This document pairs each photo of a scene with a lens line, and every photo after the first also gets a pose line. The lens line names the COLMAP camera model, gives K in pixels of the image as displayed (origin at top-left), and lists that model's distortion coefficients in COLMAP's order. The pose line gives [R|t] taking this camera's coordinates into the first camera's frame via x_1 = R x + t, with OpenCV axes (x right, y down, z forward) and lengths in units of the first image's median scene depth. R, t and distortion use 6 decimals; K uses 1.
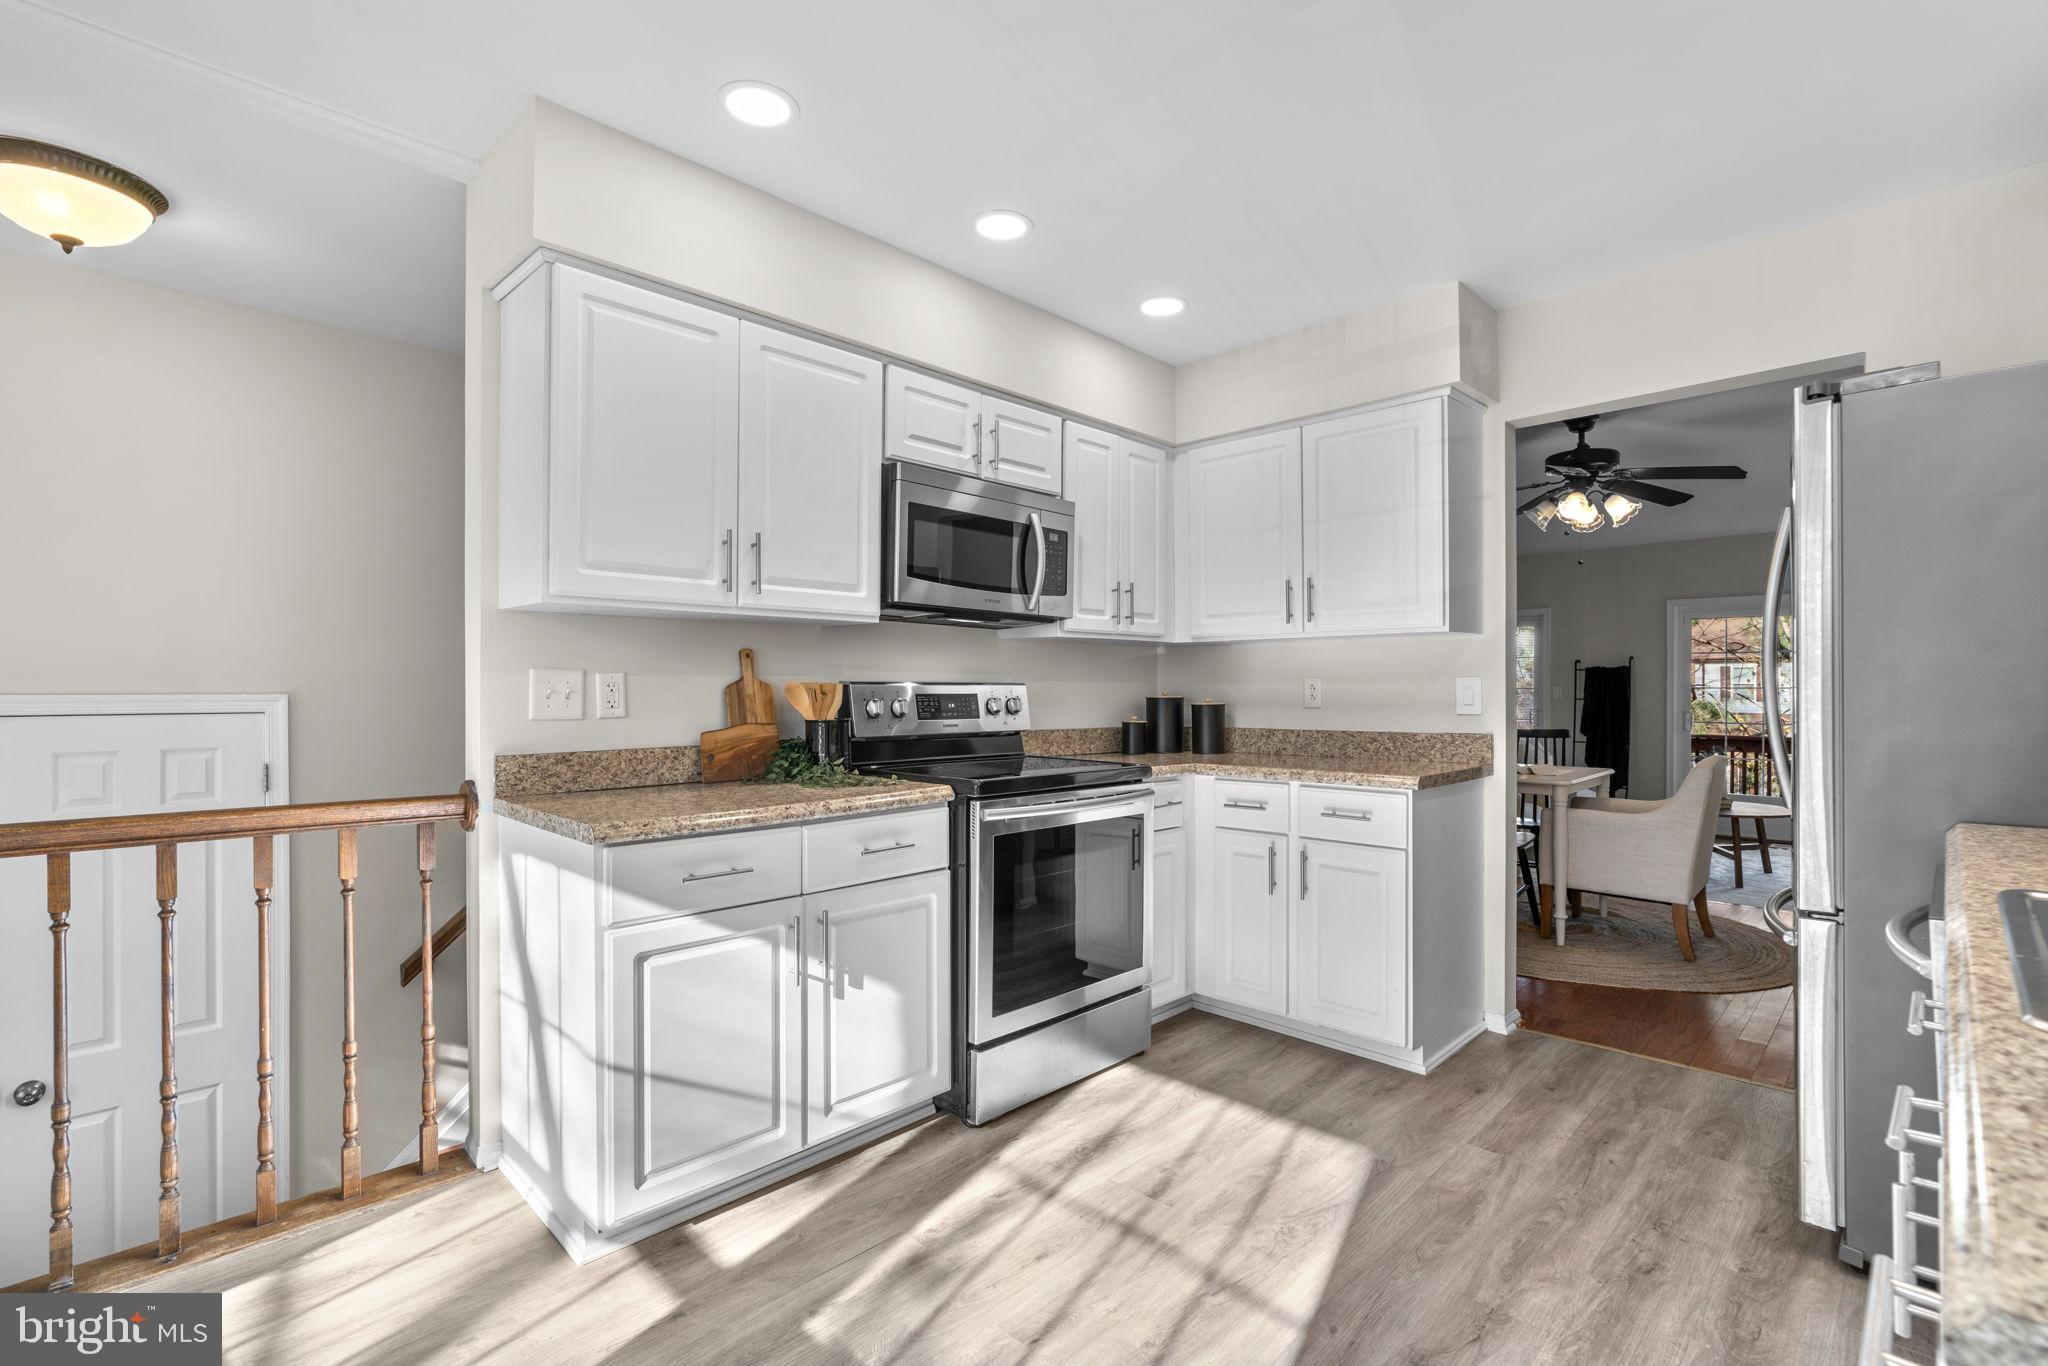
lens RADIAL K [[924.7, 0, 1019.6], [0, 924.7, 684.3], [0, 0, 1]] dist [-0.030802, 0.011727]
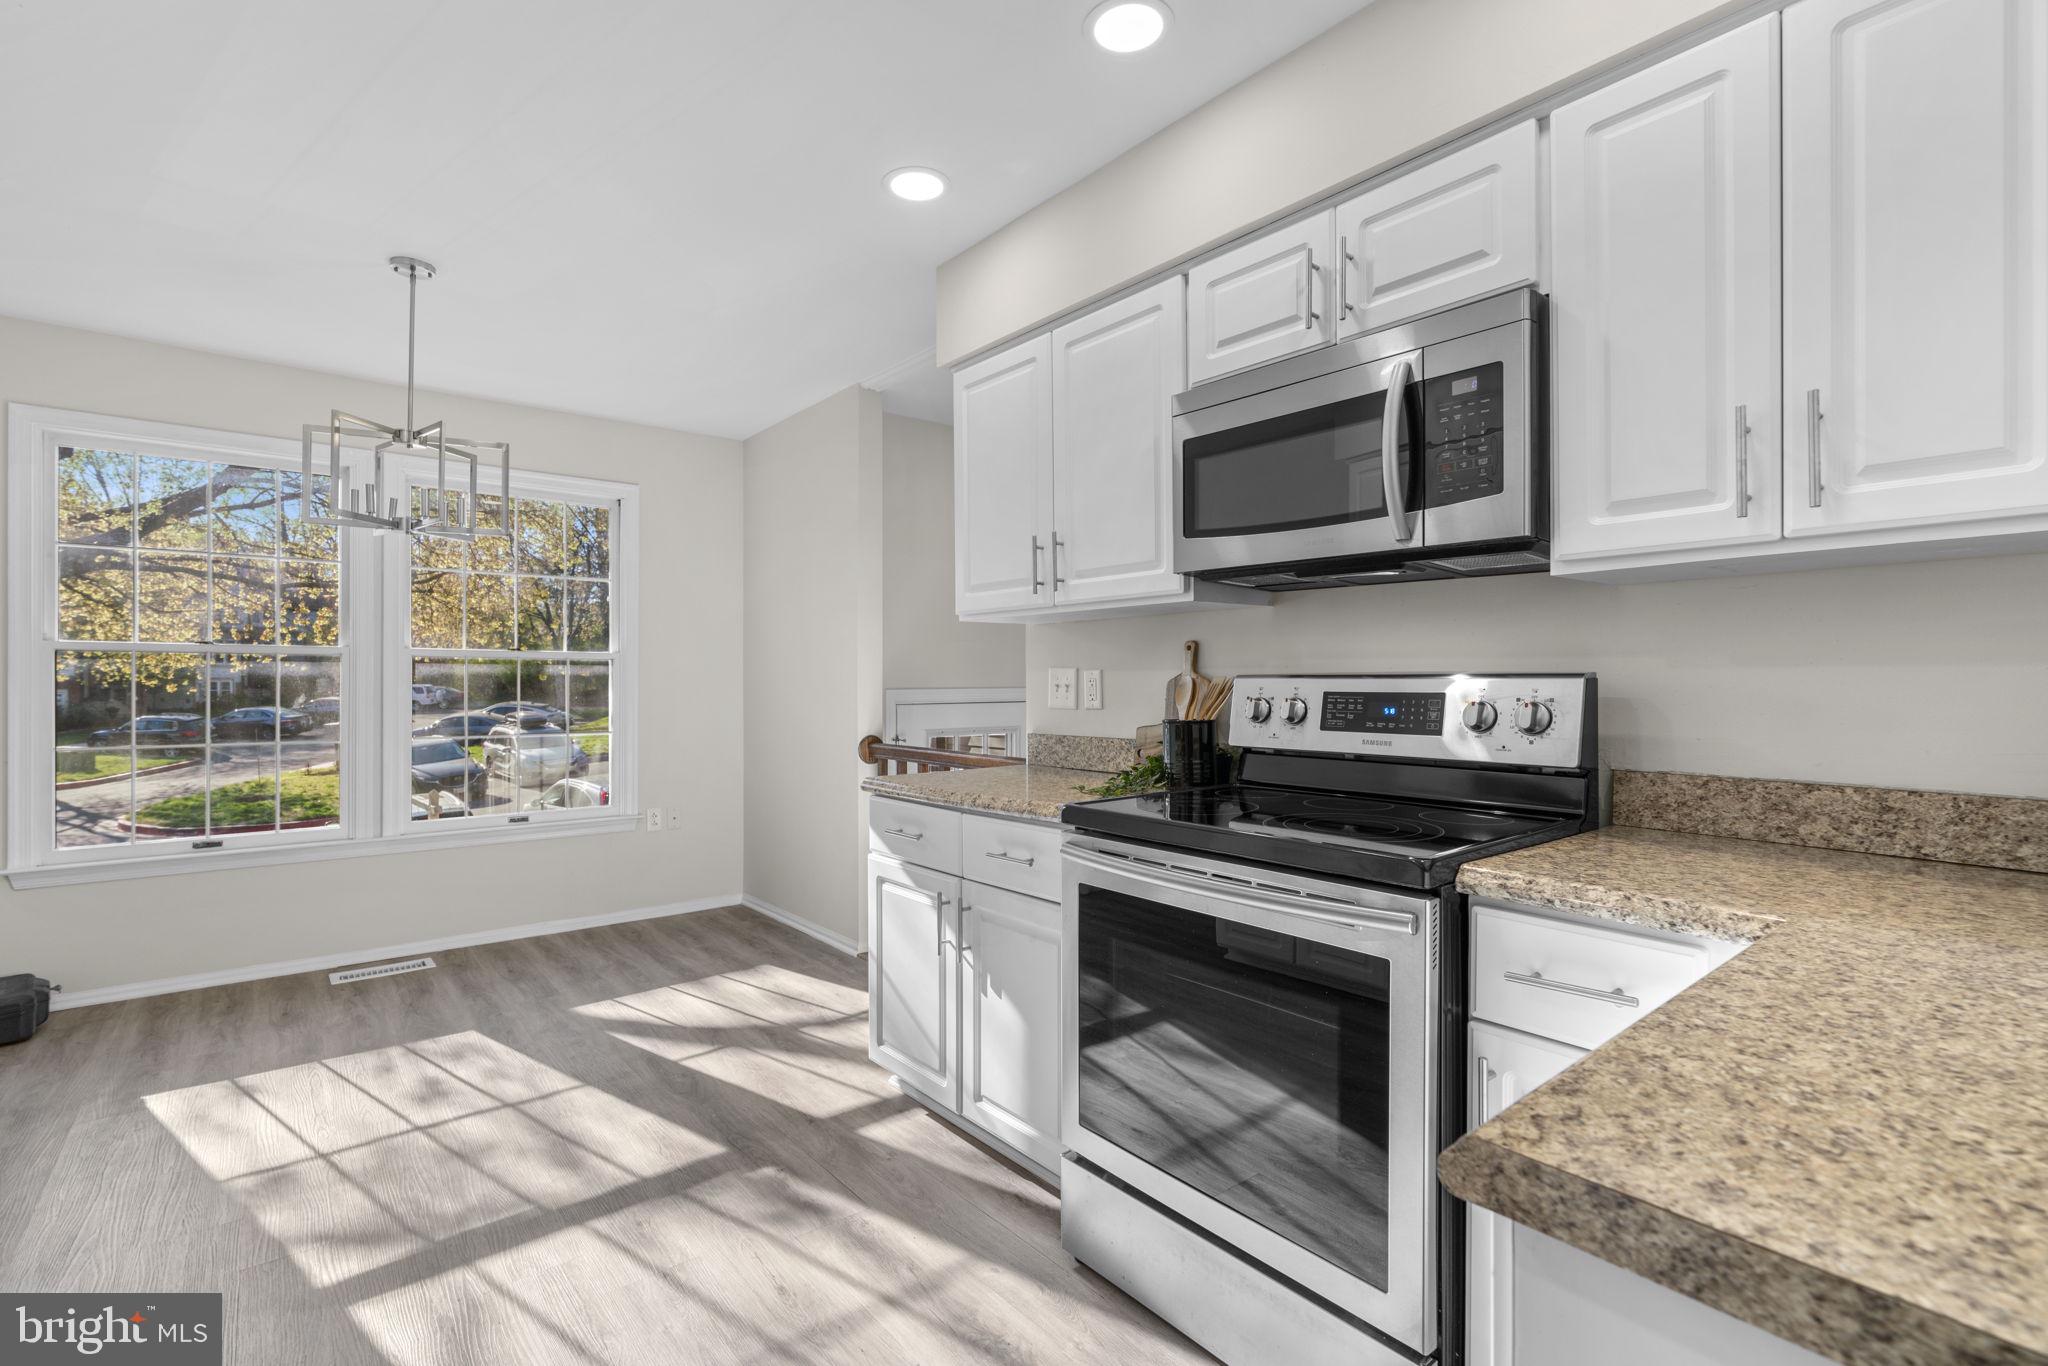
lens RADIAL K [[924.7, 0, 1019.6], [0, 924.7, 684.3], [0, 0, 1]] dist [-0.030802, 0.011727]
pose [[-0.102811, 0.000012, -0.994701, 0.711204], [0.003608, 0.999993, -0.000361, 0.005252], [0.994694, -0.003626, -0.102810, 1.022793]]
